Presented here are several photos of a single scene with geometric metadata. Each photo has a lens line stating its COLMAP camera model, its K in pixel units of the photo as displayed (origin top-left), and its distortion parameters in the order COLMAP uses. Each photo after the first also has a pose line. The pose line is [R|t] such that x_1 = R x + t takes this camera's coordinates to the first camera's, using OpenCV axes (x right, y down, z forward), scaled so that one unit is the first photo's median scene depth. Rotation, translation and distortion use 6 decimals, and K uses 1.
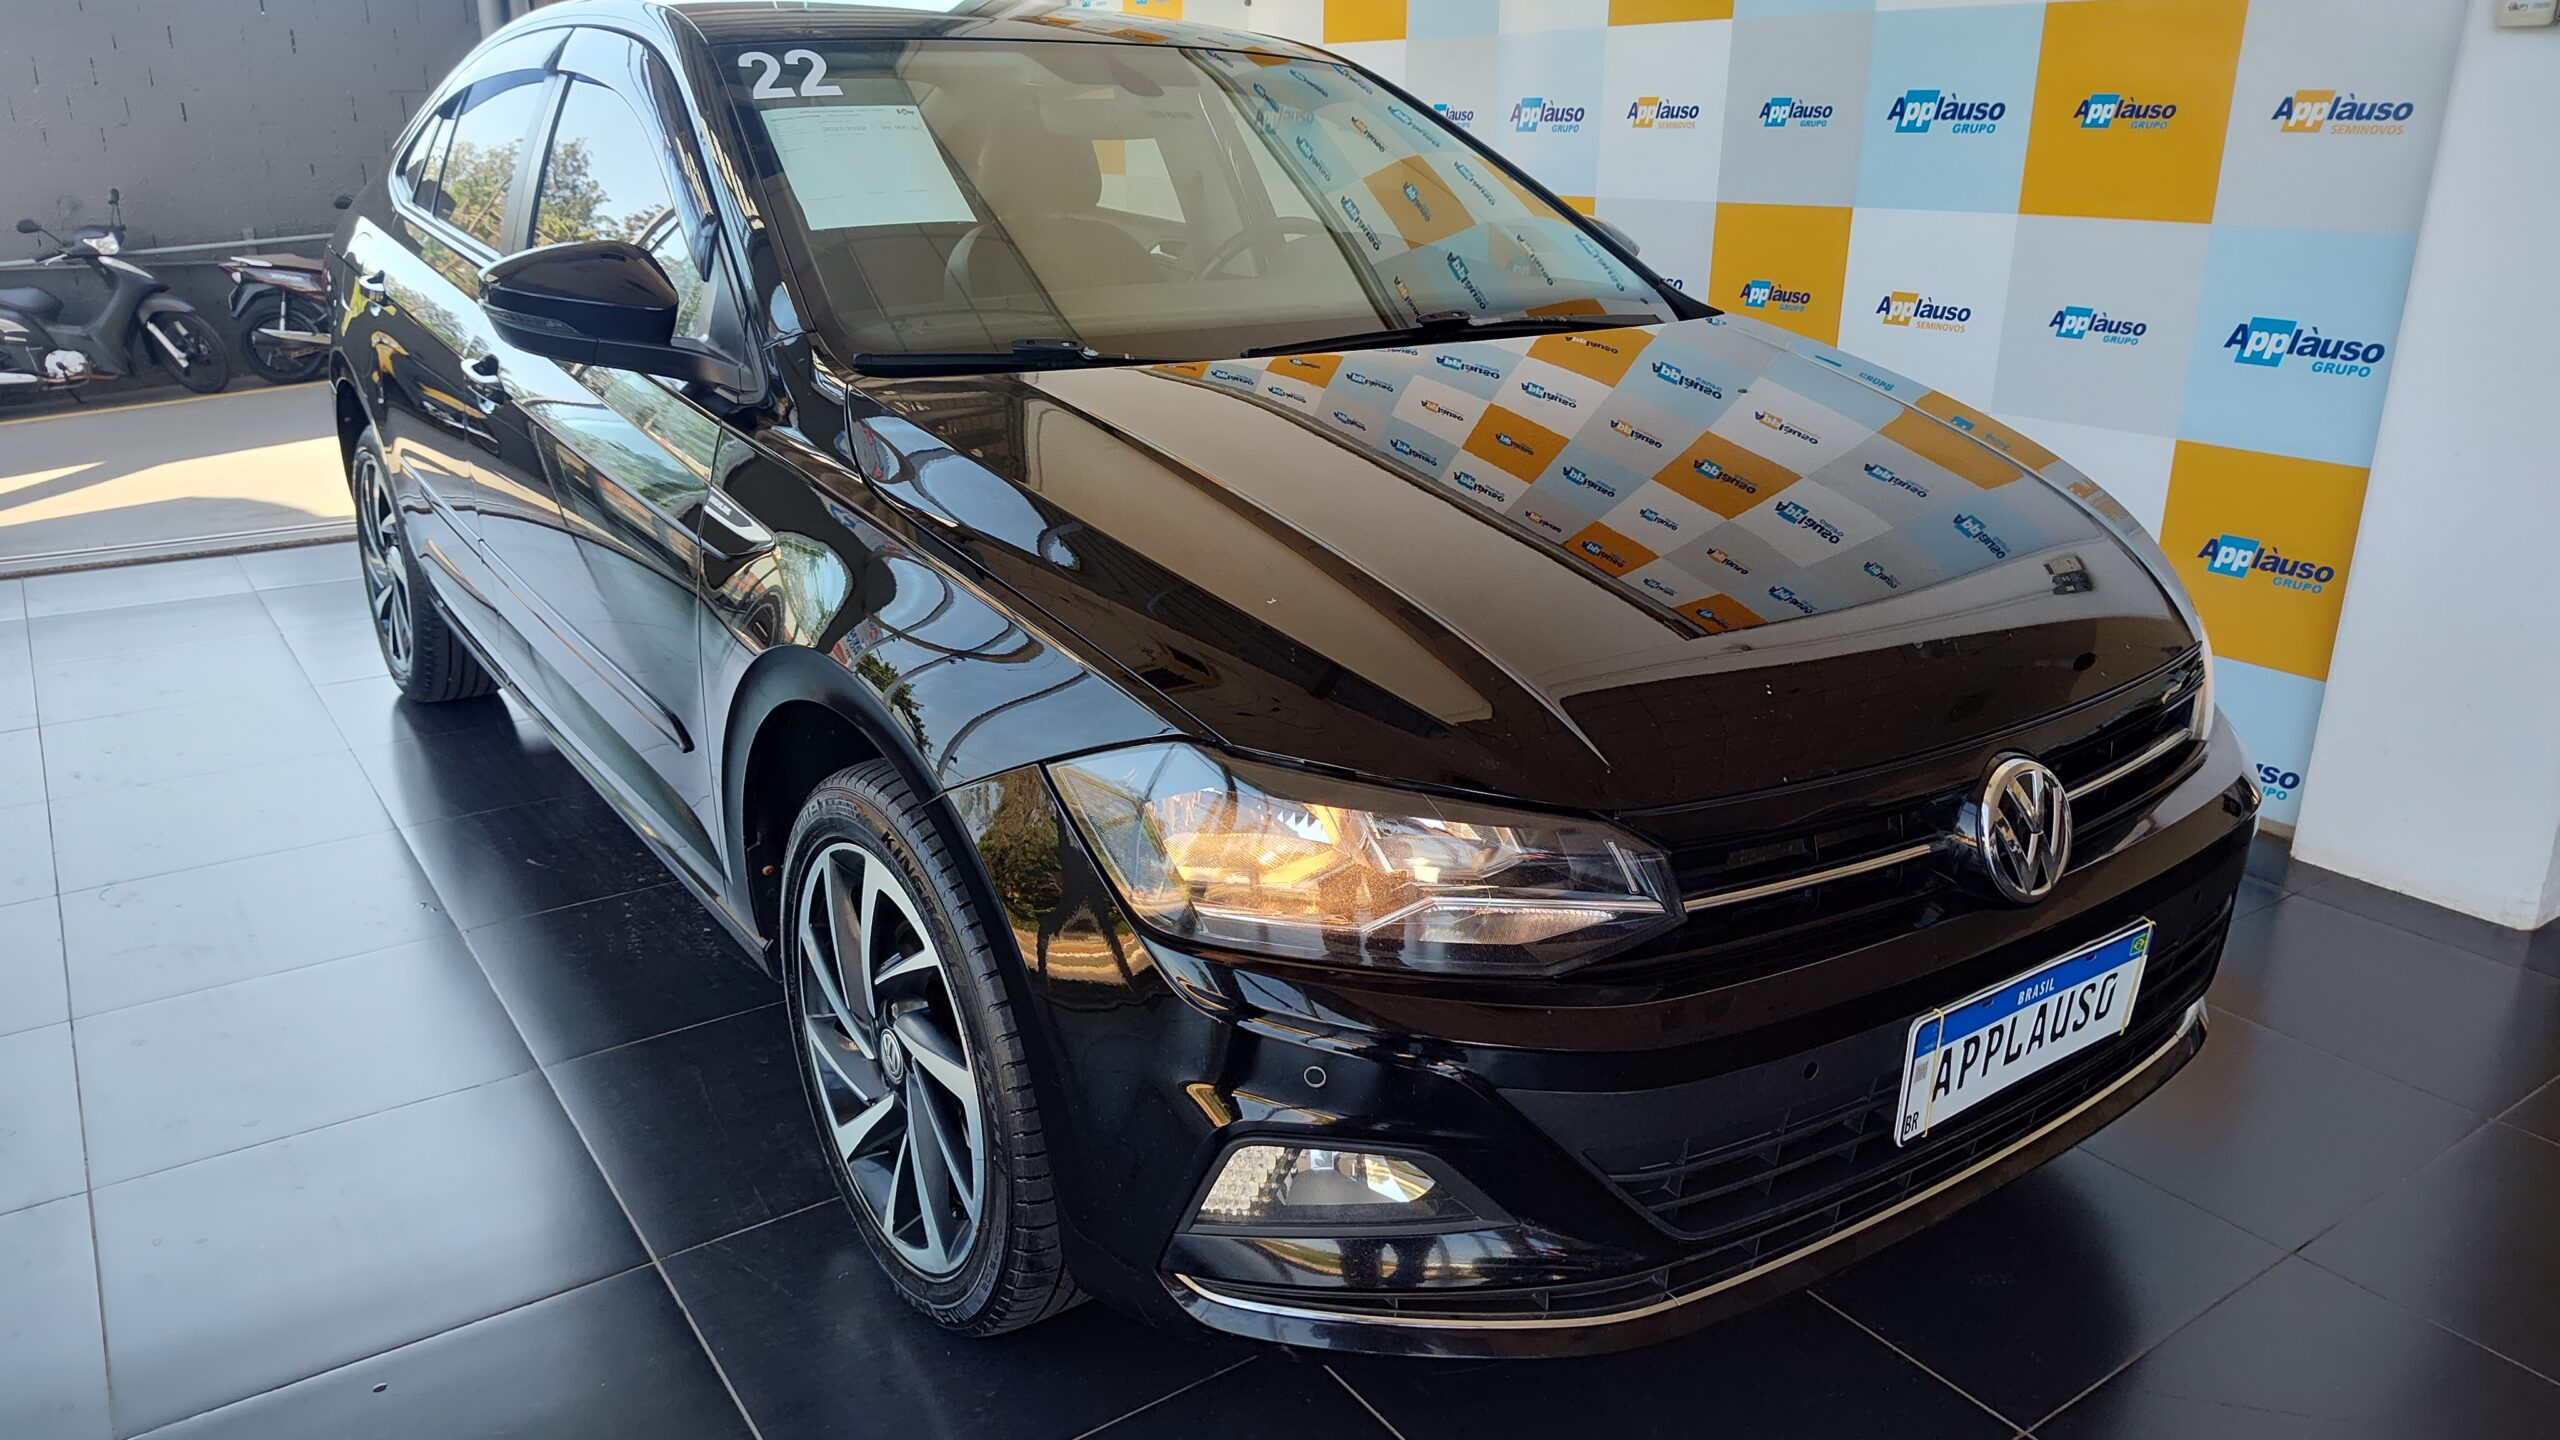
lens RADIAL K [[1753.8, 0, 1280.0], [0, 1753.8, 720.0], [0, 0, 1]] dist [0.035266, -0.051548]
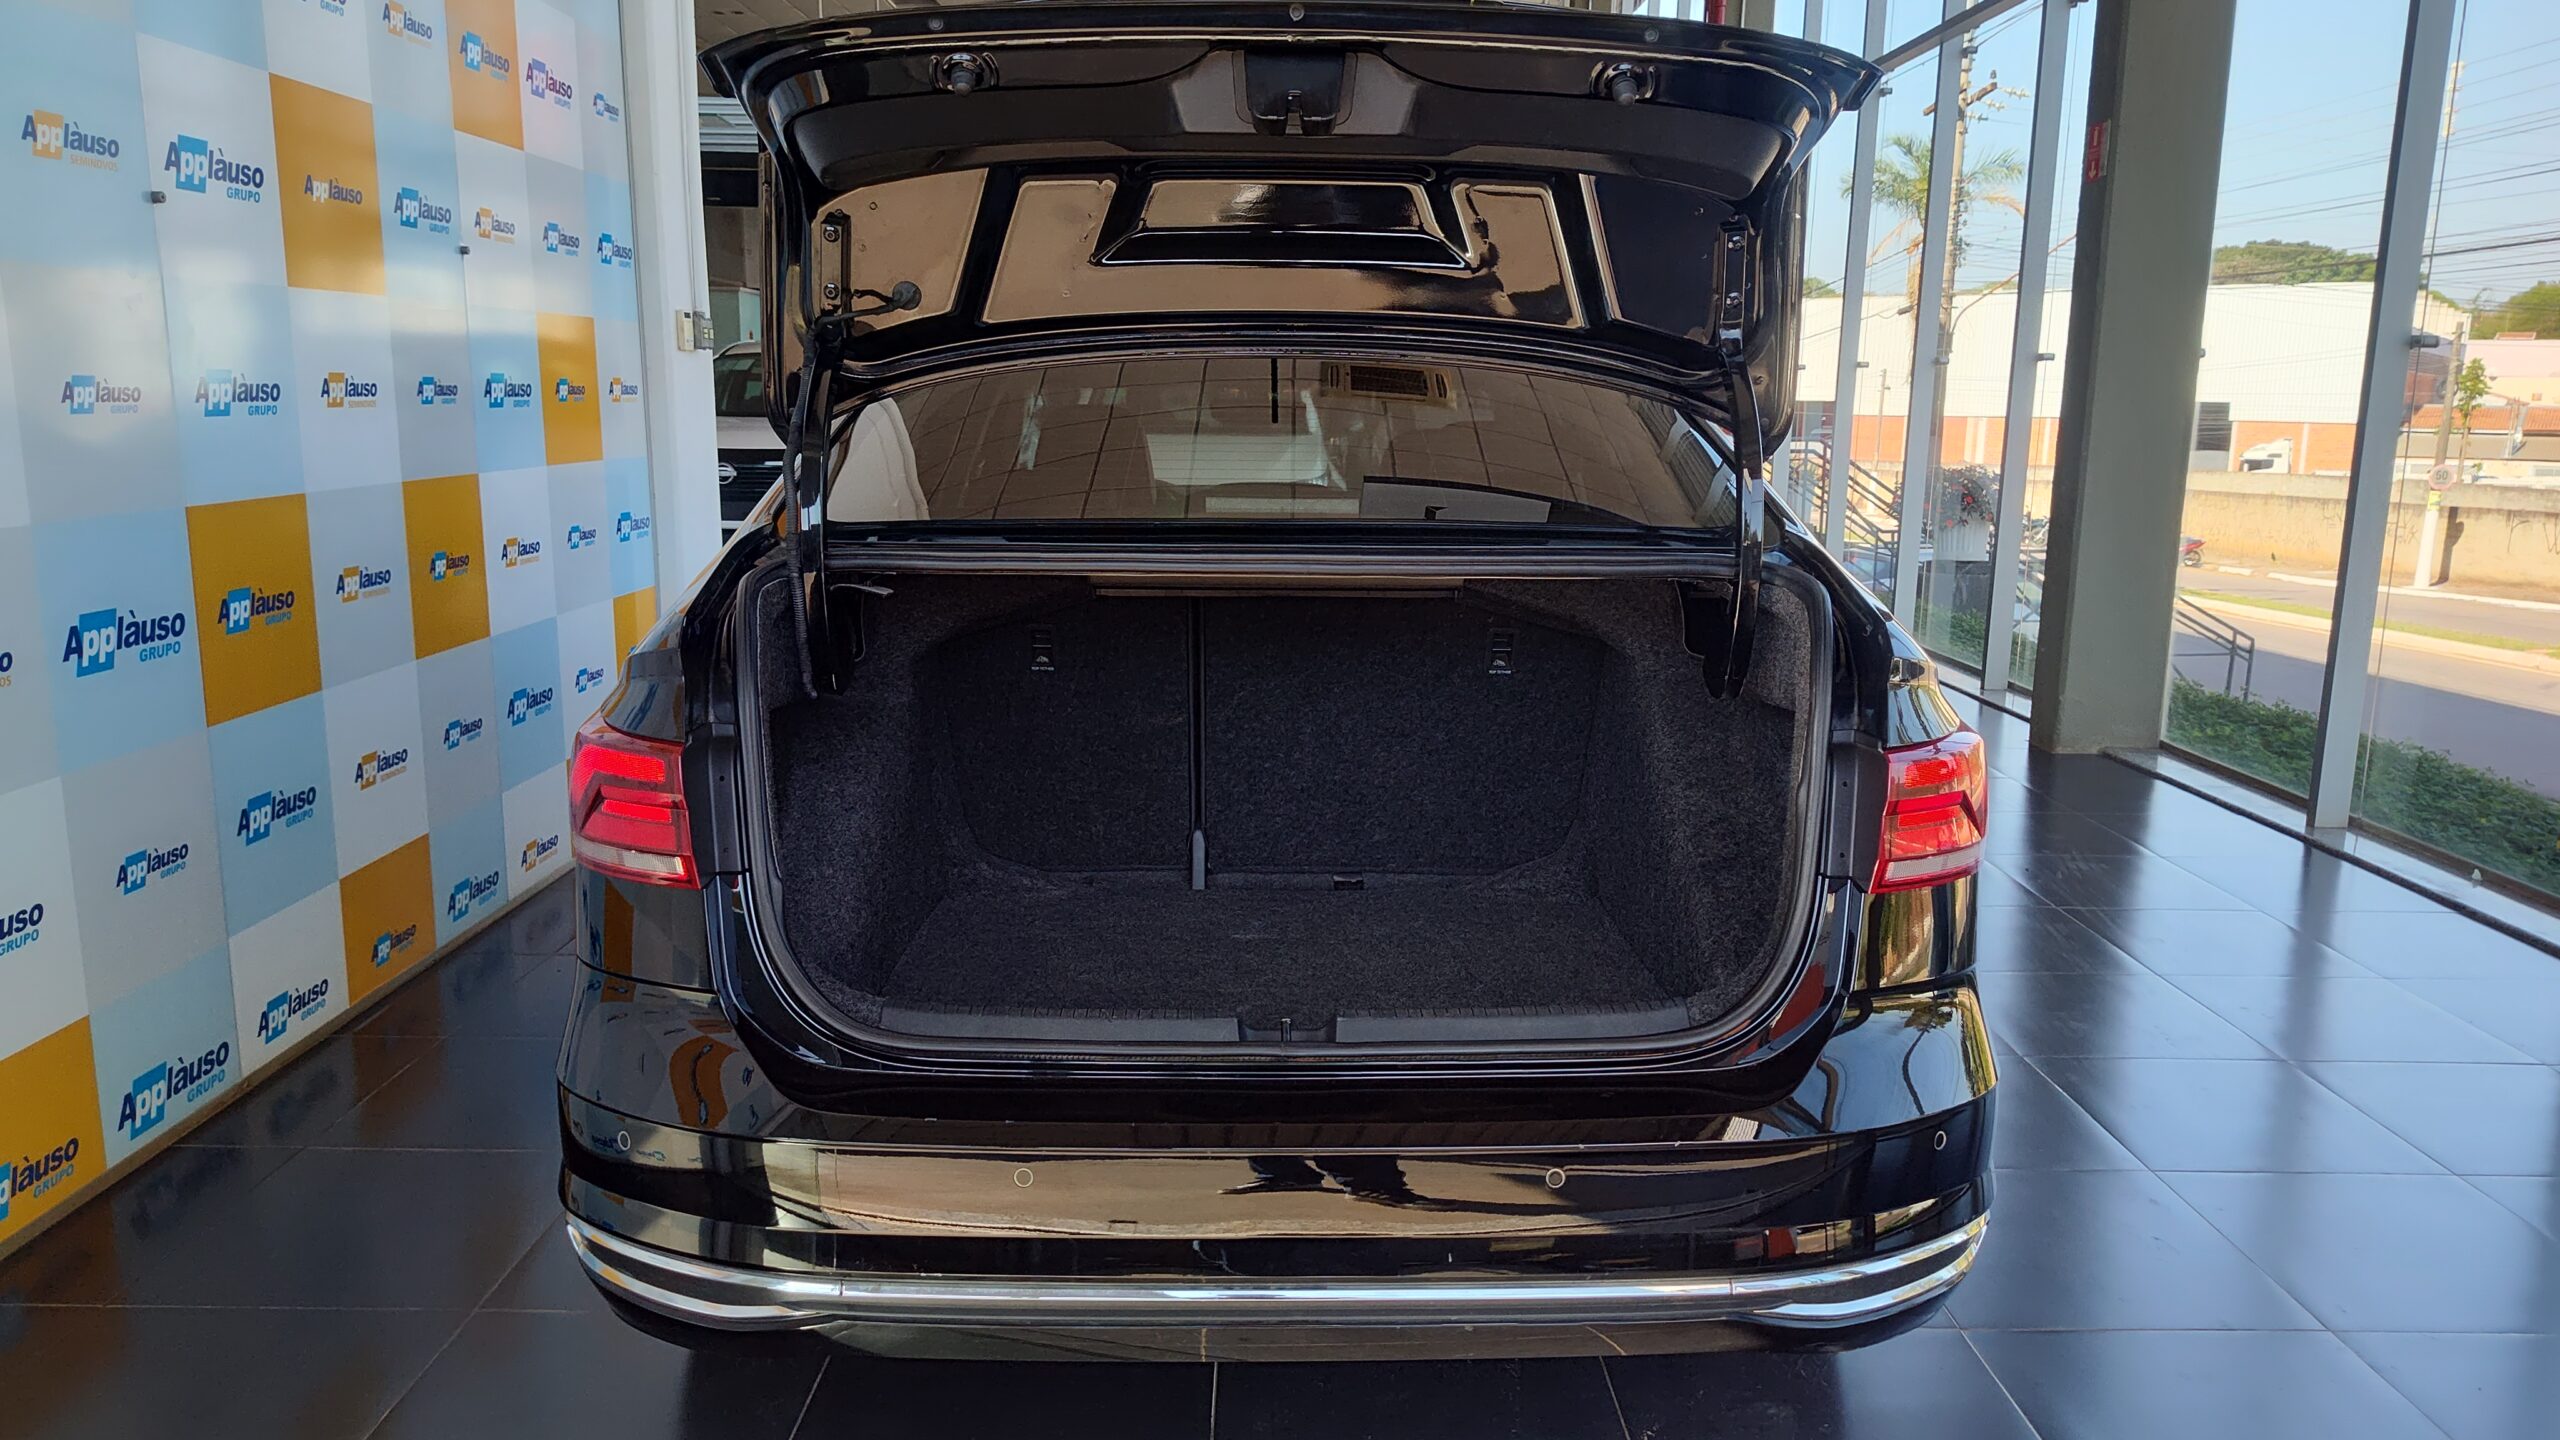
lens RADIAL K [[1753.8, 0, 1280.0], [0, 1753.8, 720.0], [0, 0, 1]] dist [0.035266, -0.051548]
pose [[-0.831199, -0.102263, 0.546490, -0.782650], [0.181681, 0.879016, 0.440821, -0.606382], [-0.525453, 0.465697, -0.712057, 1.756771]]
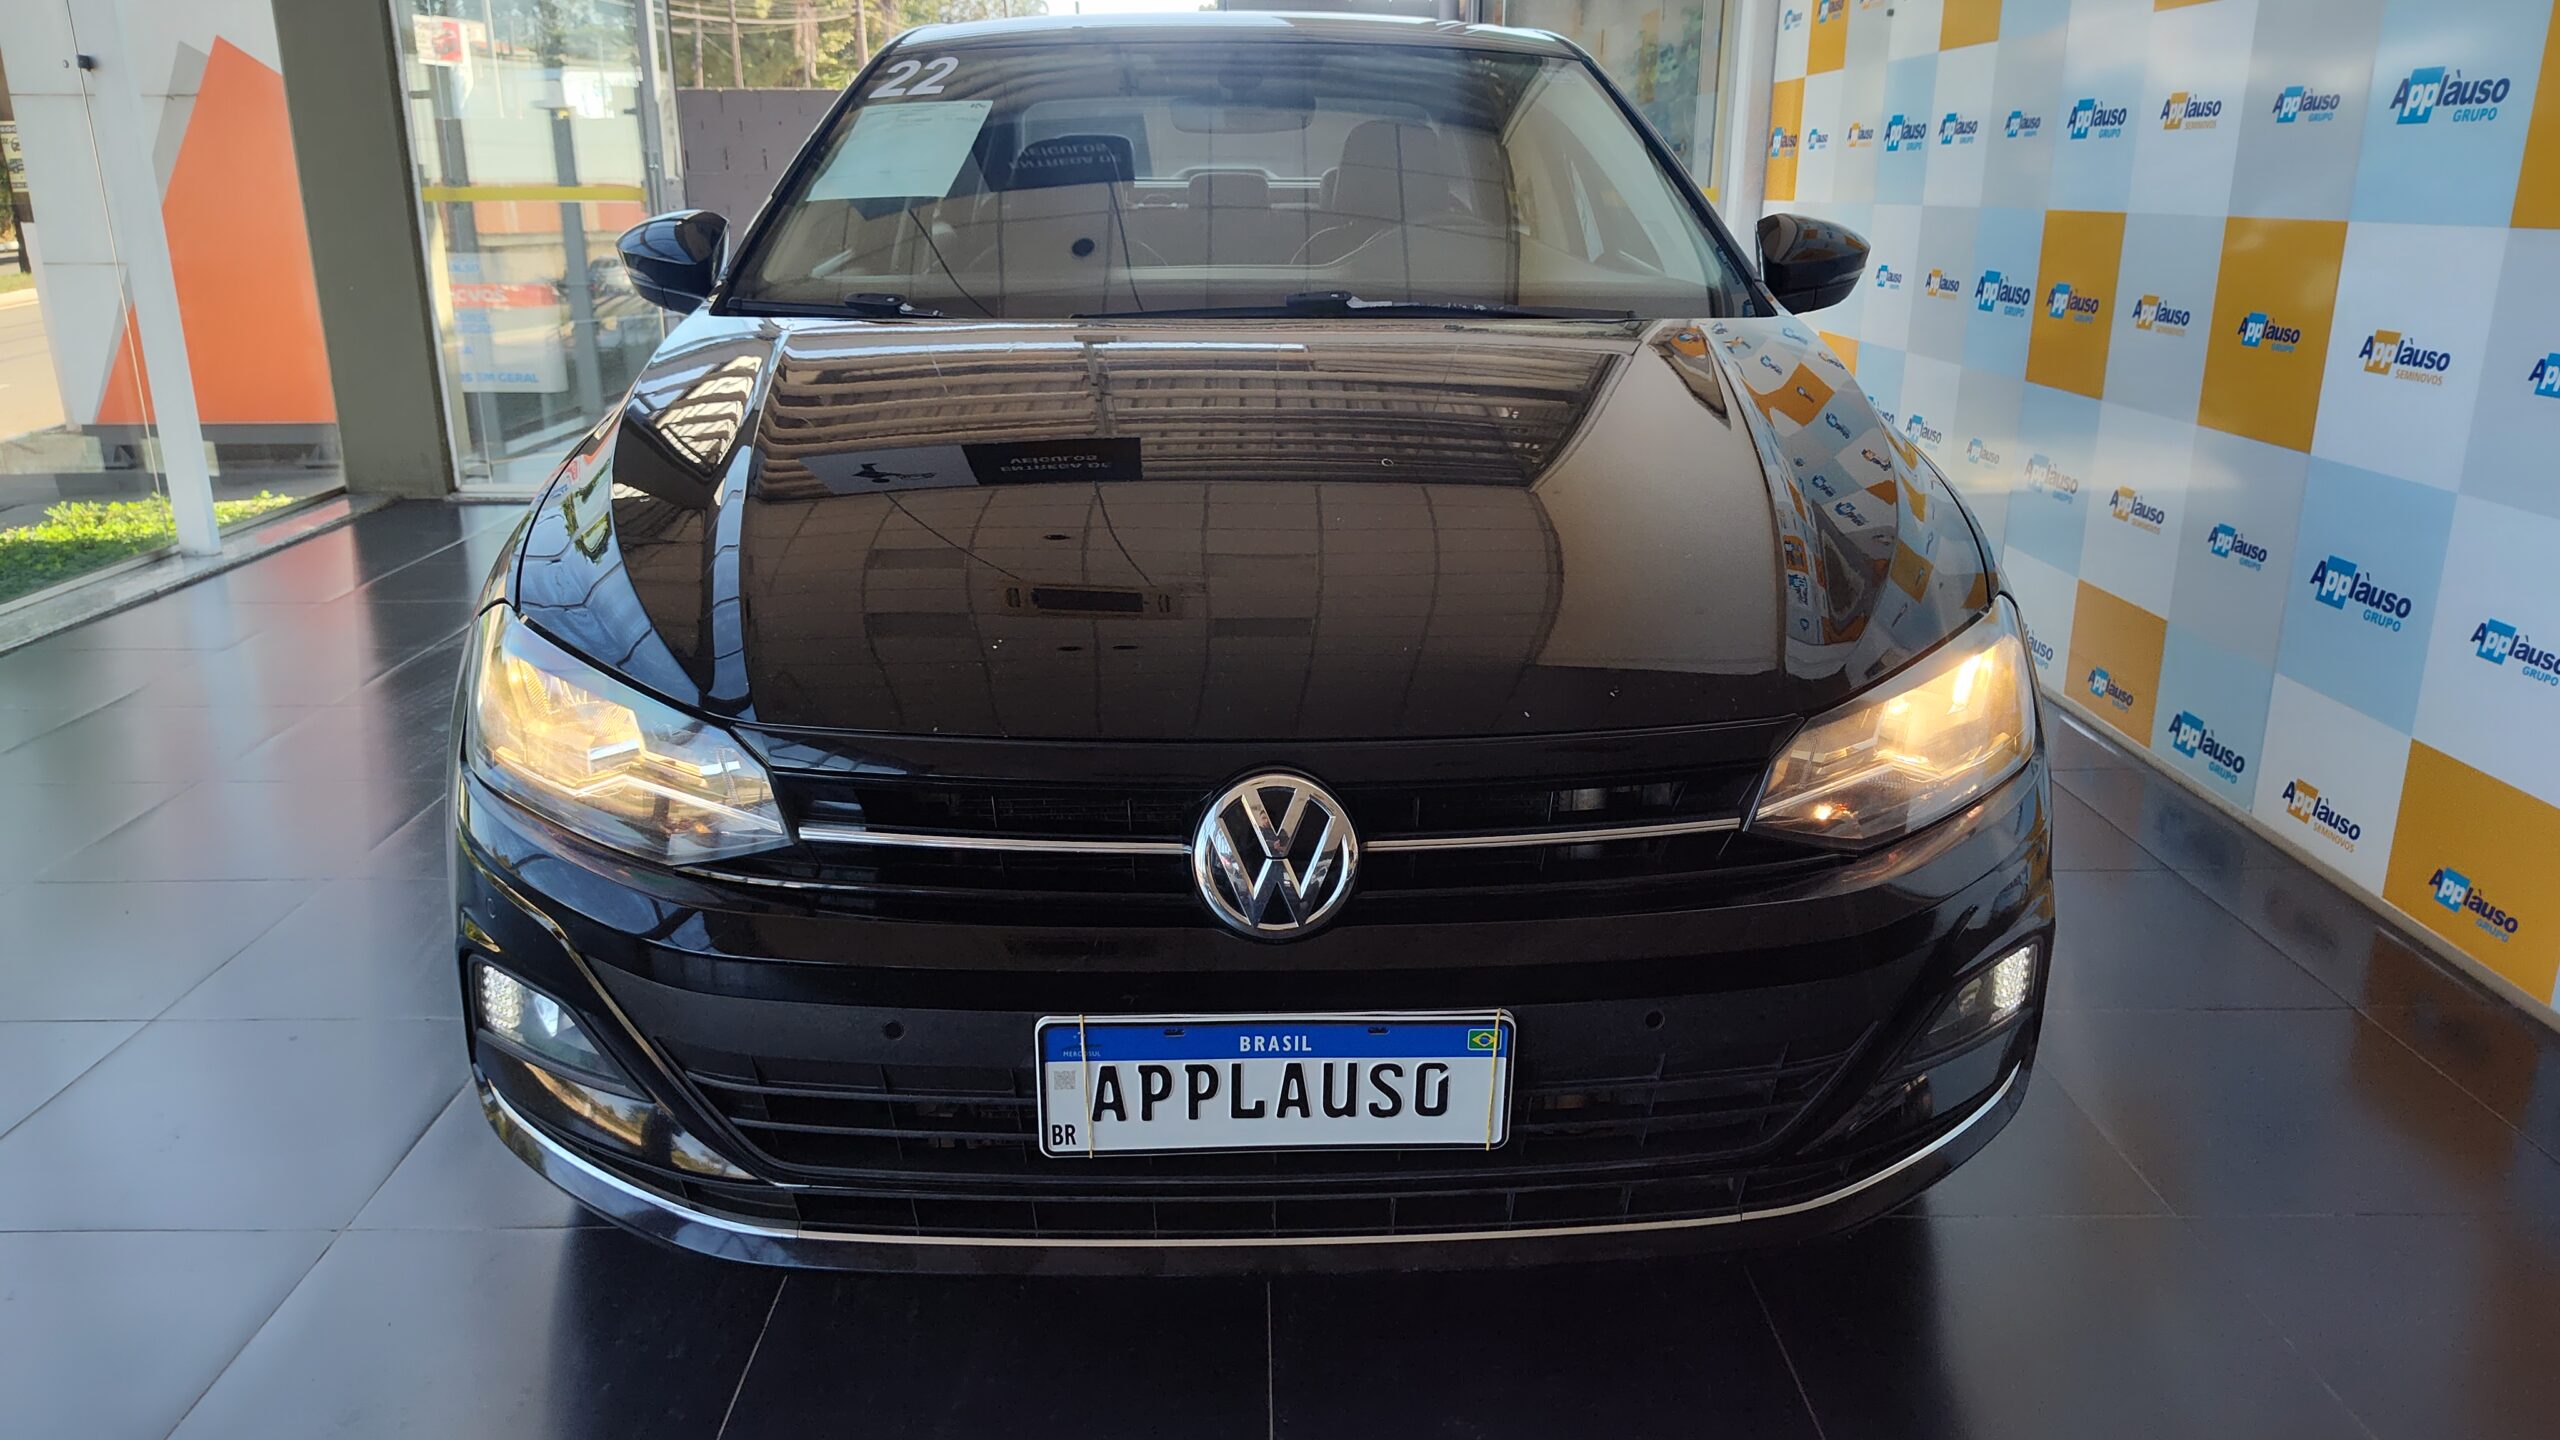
lens RADIAL K [[1753.8, 0, 1280.0], [0, 1753.8, 720.0], [0, 0, 1]] dist [0.035266, -0.051548]
pose [[0.836374, 0.156392, -0.525377, 0.412771], [-0.171337, 0.985000, 0.020450, -0.010502], [0.520694, 0.072912, 0.850624, 0.120468]]
